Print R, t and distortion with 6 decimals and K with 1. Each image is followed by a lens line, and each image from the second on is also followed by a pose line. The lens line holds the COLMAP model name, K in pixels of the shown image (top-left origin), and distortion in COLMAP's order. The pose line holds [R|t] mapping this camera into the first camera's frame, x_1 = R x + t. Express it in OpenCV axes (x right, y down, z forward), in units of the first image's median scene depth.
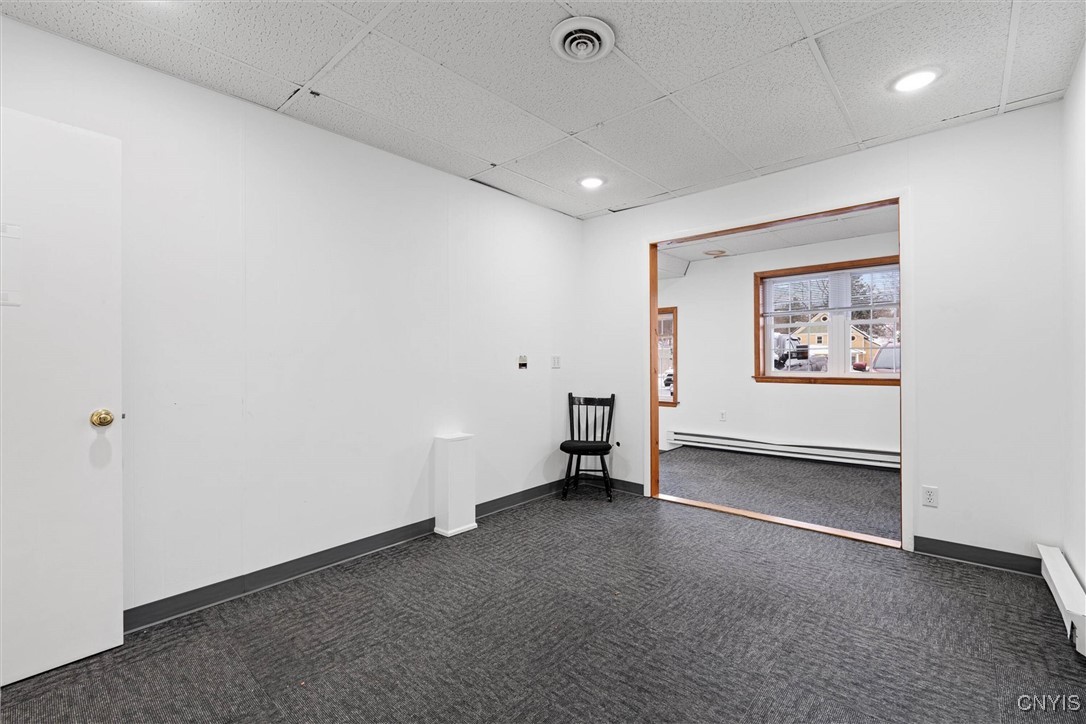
lens RADIAL K [[473.3, 0, 543.0], [0, 473.3, 362.0], [0, 0, 1]] dist [0.000881, 0.000675]
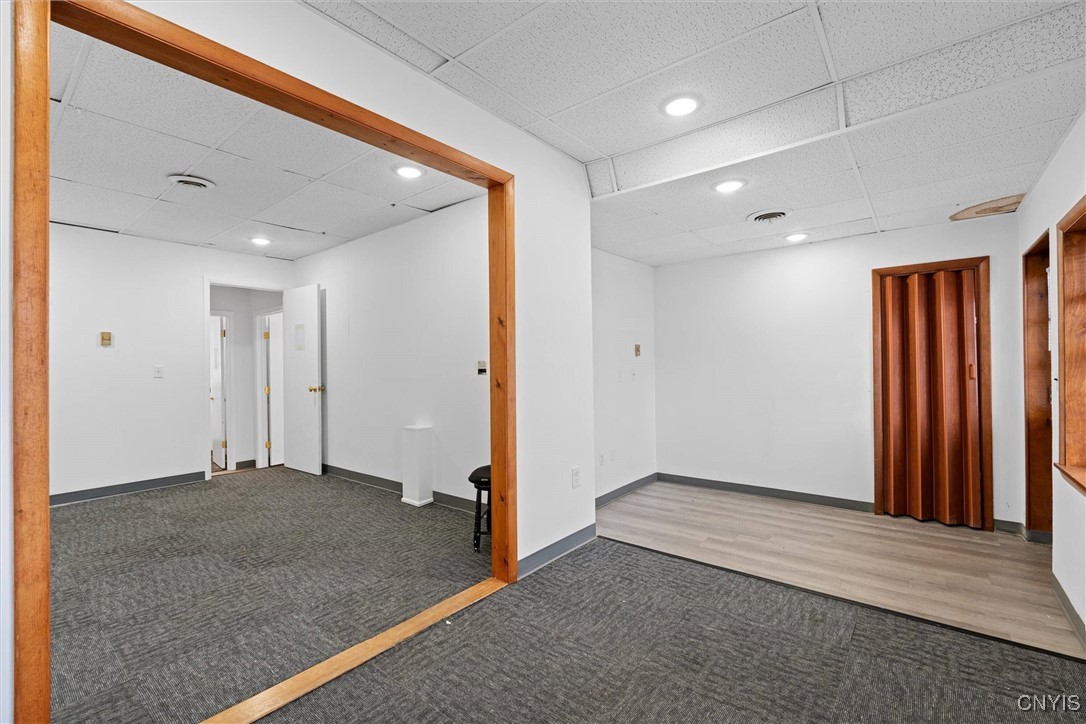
lens RADIAL K [[473.3, 0, 543.0], [0, 473.3, 362.0], [0, 0, 1]] dist [0.000881, 0.000675]
pose [[0.041843, -0.003693, -0.999117, 1.145571], [0.015506, 0.999875, -0.003046, -0.007915], [0.999004, -0.015365, 0.041895, 1.361214]]
